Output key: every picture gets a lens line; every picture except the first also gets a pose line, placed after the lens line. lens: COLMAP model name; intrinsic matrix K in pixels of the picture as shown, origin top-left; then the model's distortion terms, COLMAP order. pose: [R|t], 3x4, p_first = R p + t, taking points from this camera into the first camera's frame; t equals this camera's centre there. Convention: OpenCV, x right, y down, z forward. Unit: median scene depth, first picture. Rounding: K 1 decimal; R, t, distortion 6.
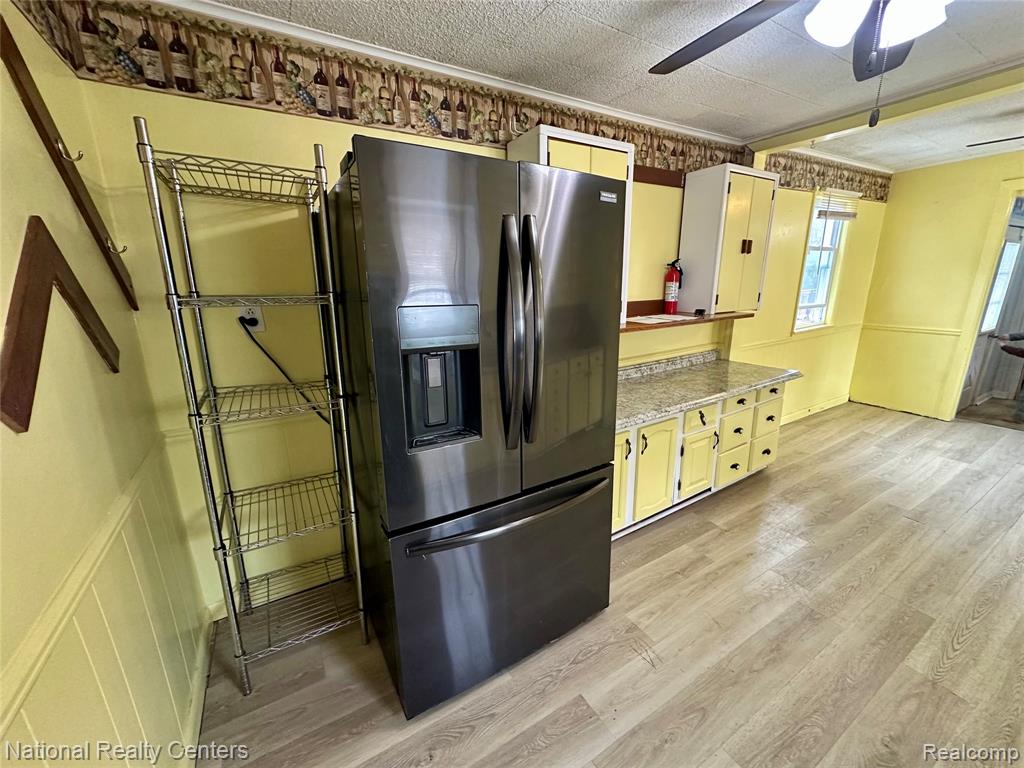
lens RADIAL K [[410.3, 0, 506.0], [0, 410.3, 383.7], [0, 0, 1]] dist [0.003852, -0.000890]
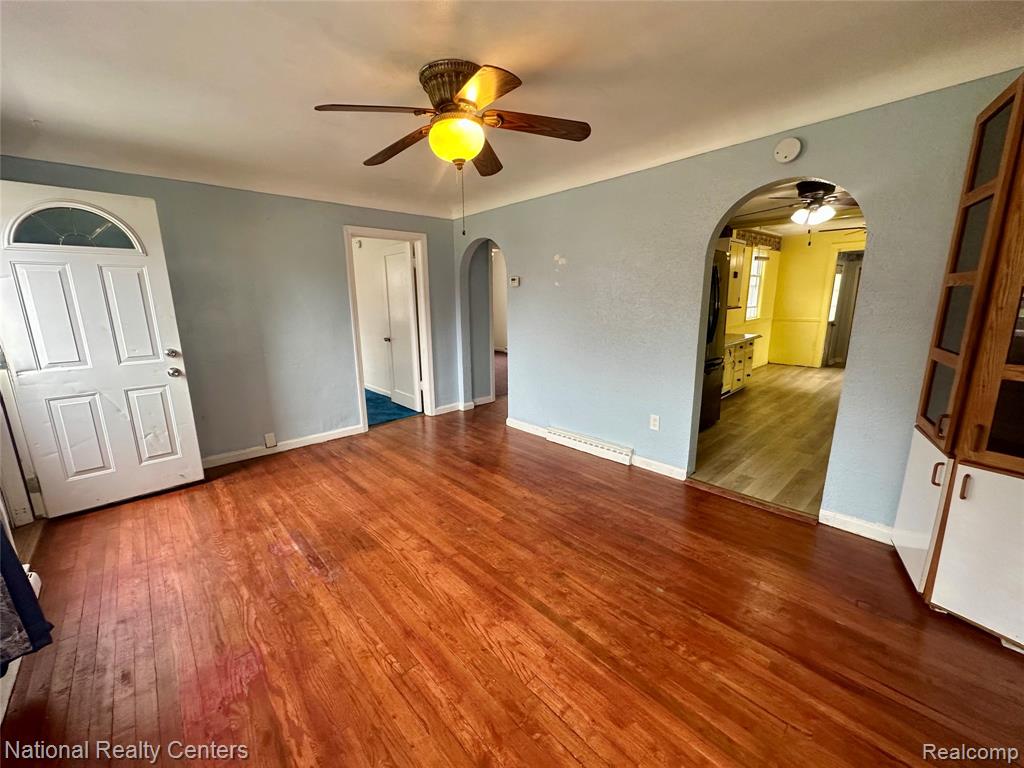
lens RADIAL K [[410.3, 0, 507.8], [0, 410.3, 382.8], [0, 0, 1]] dist [0.003852, -0.000890]
pose [[0.978844, -0.041207, 0.200417, -1.011539], [0.050499, 0.997863, -0.041473, 0.244452], [-0.198280, 0.050717, 0.978832, -0.804609]]
